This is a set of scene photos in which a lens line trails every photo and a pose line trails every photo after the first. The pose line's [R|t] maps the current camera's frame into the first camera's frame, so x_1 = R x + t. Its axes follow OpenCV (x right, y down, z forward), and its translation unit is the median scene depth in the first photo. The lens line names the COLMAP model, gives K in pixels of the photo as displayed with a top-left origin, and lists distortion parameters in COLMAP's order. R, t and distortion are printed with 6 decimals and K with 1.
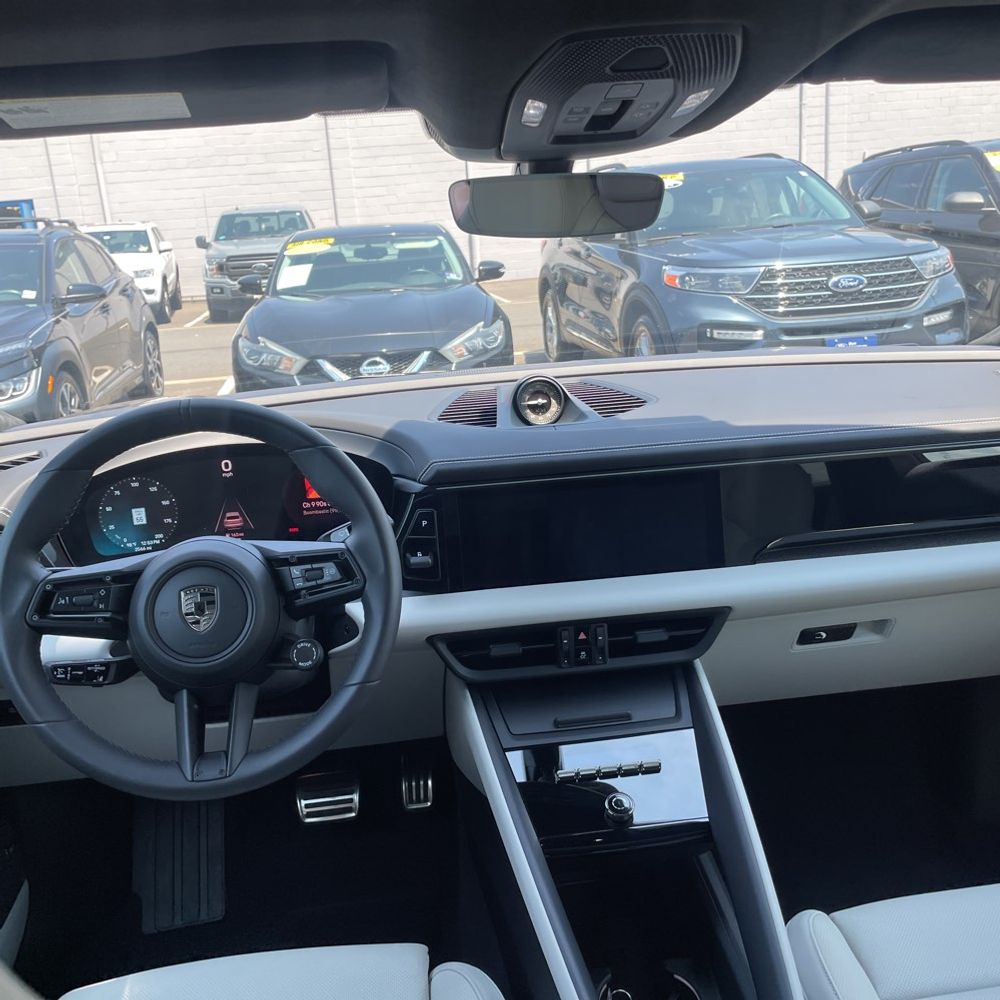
lens RADIAL K [[994.3, 0, 500.0], [0, 994.3, 500.0], [0, 0, 1]] dist [0.078953, -0.090193]
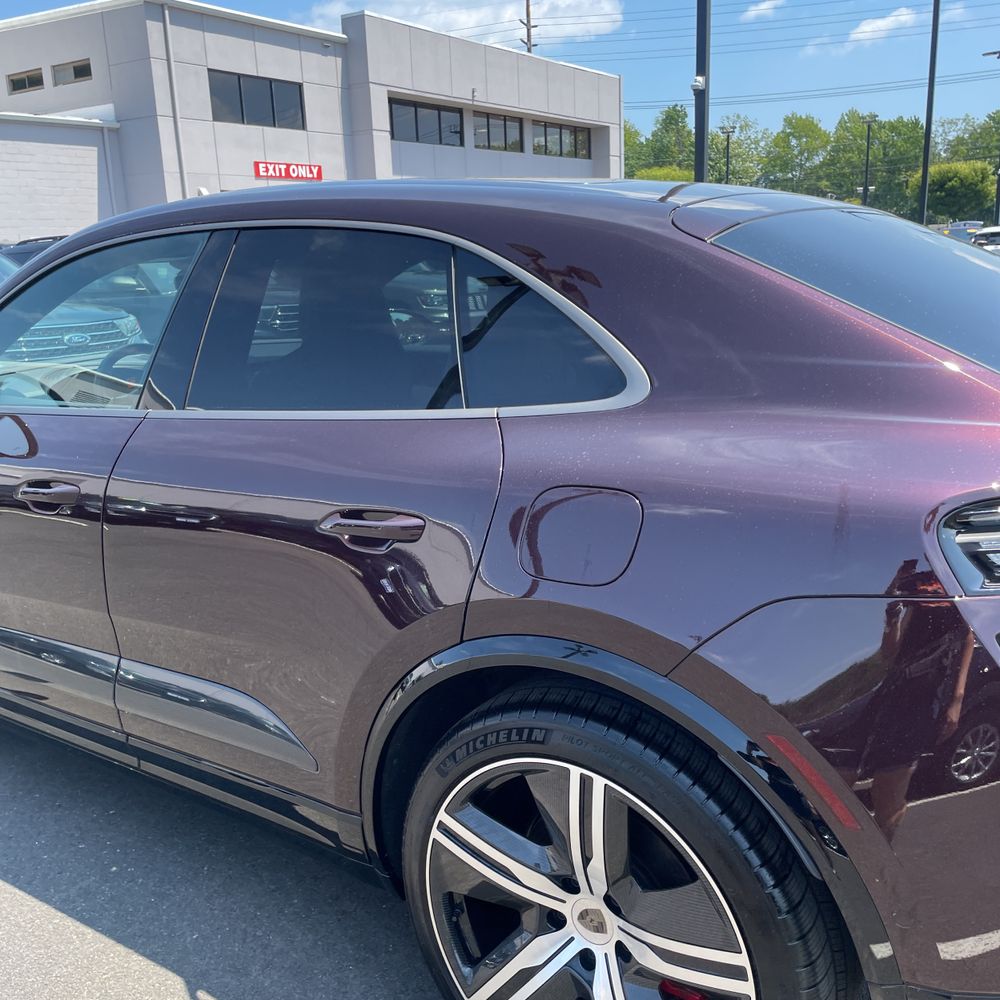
lens RADIAL K [[1011.0, 0, 503.3], [0, 1011.0, 482.7], [0, 0, 1]] dist [0.073906, -0.096955]
pose [[0.655157, -0.124841, 0.745106, -0.253967], [0.188666, 0.982040, -0.001352, 0.065120], [-0.731556, 0.141462, 0.666944, -0.242949]]
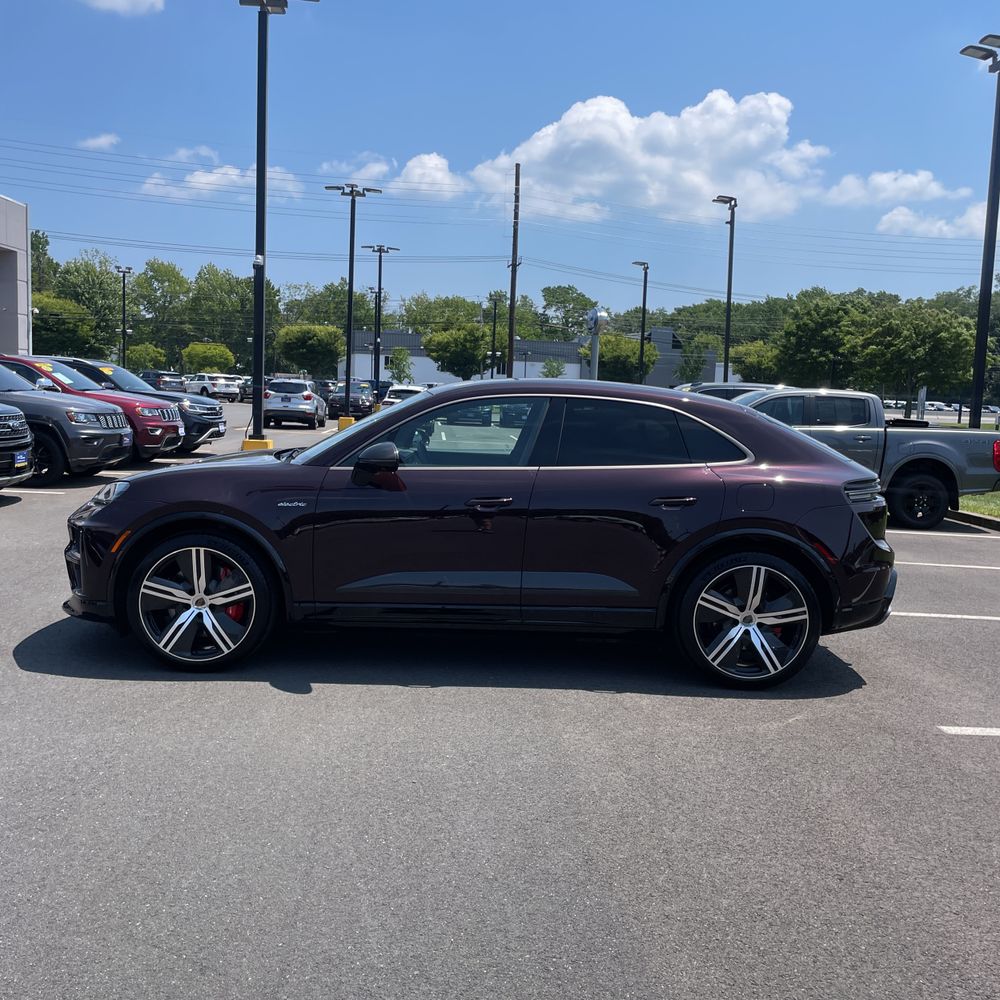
lens RADIAL K [[1011.0, 0, 503.3], [0, 1011.0, 482.7], [0, 0, 1]] dist [0.073906, -0.096955]
pose [[0.083651, -0.019227, 0.996310, -0.848130], [0.211066, 0.977471, 0.001142, 0.027965], [-0.973886, 0.210192, 0.085825, 0.003826]]
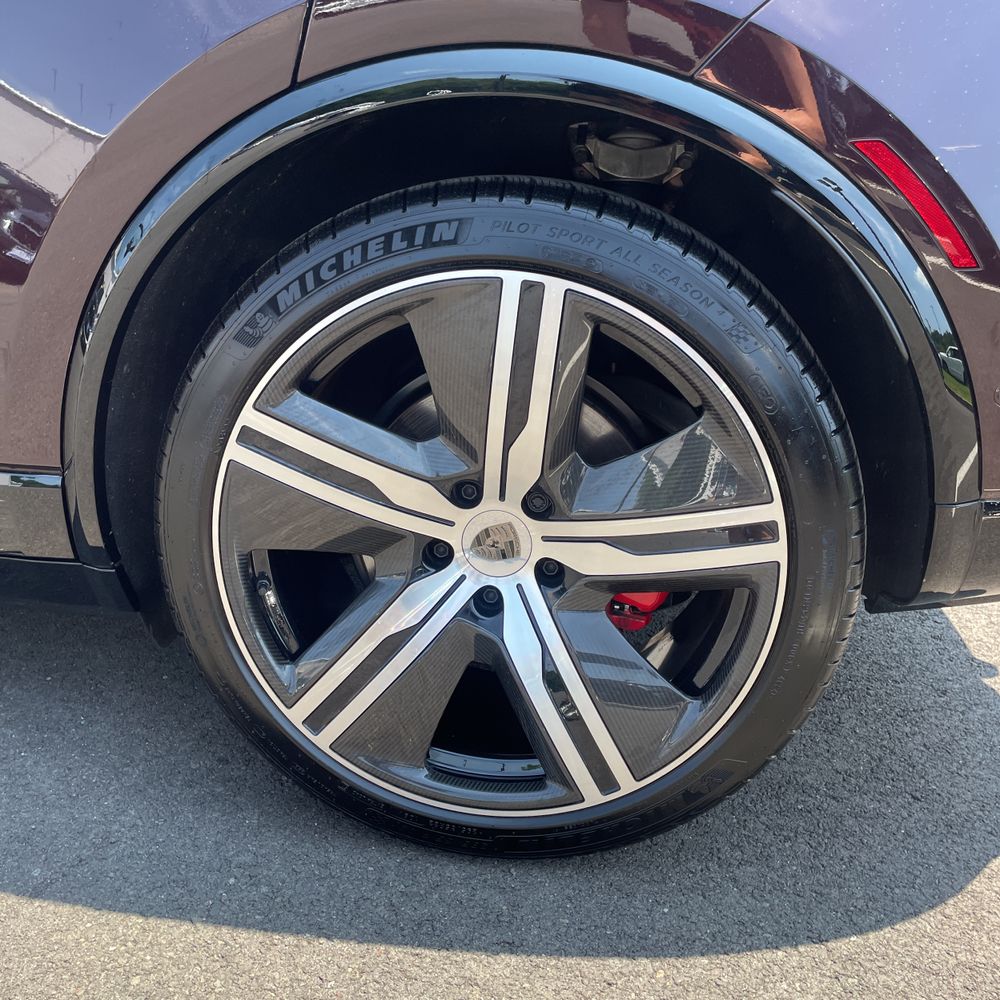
lens RADIAL K [[992.5, 0, 483.1], [0, 992.5, 505.1], [0, 0, 1]] dist [0.105502, -0.118759]
pose [[0.227774, -0.224026, 0.947592, -0.224561], [0.186528, 0.965189, 0.183350, 0.132658], [-0.955681, 0.134990, 0.261632, -0.127033]]
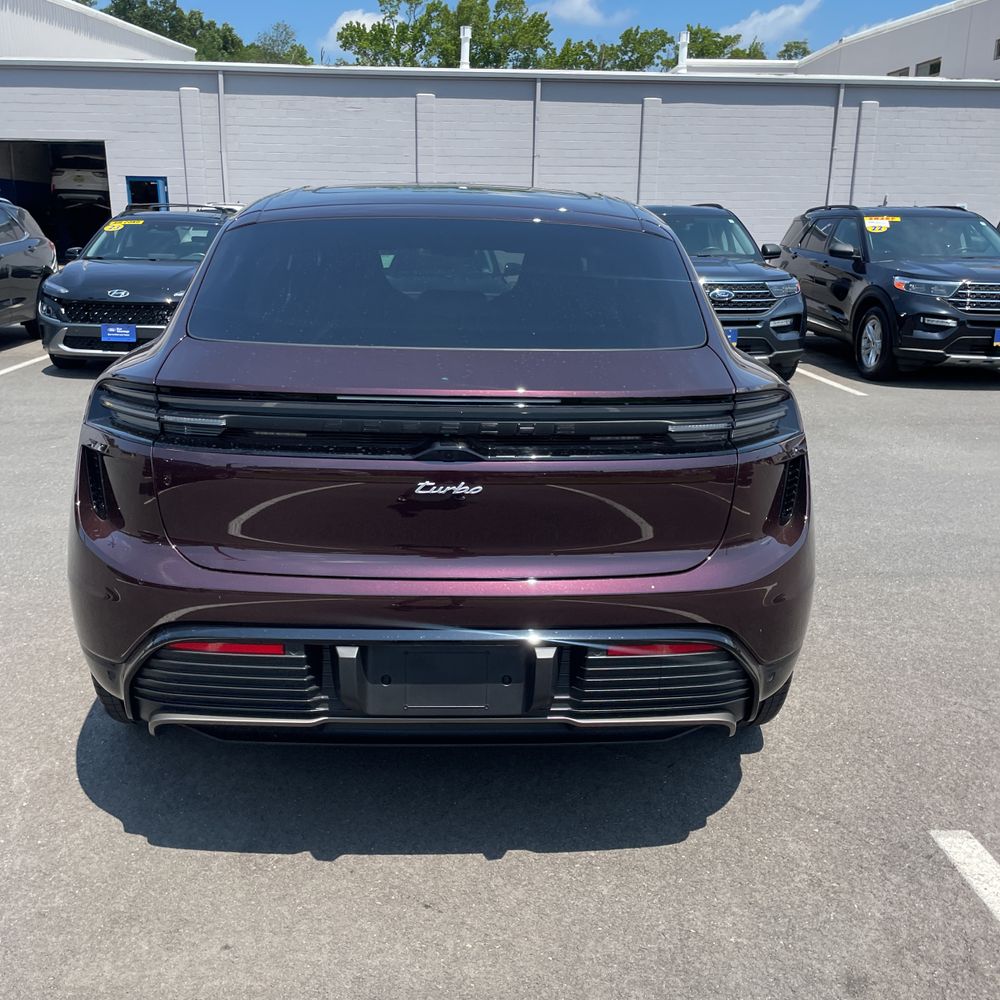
lens RADIAL K [[1028.5, 0, 509.1], [0, 1028.5, 520.7], [0, 0, 1]] dist [0.052052, -0.093359]
pose [[0.994187, 0.096086, -0.048579, 0.092898], [-0.095290, 0.995278, 0.018457, 0.112232], [0.050123, -0.013721, 0.998649, -0.520475]]
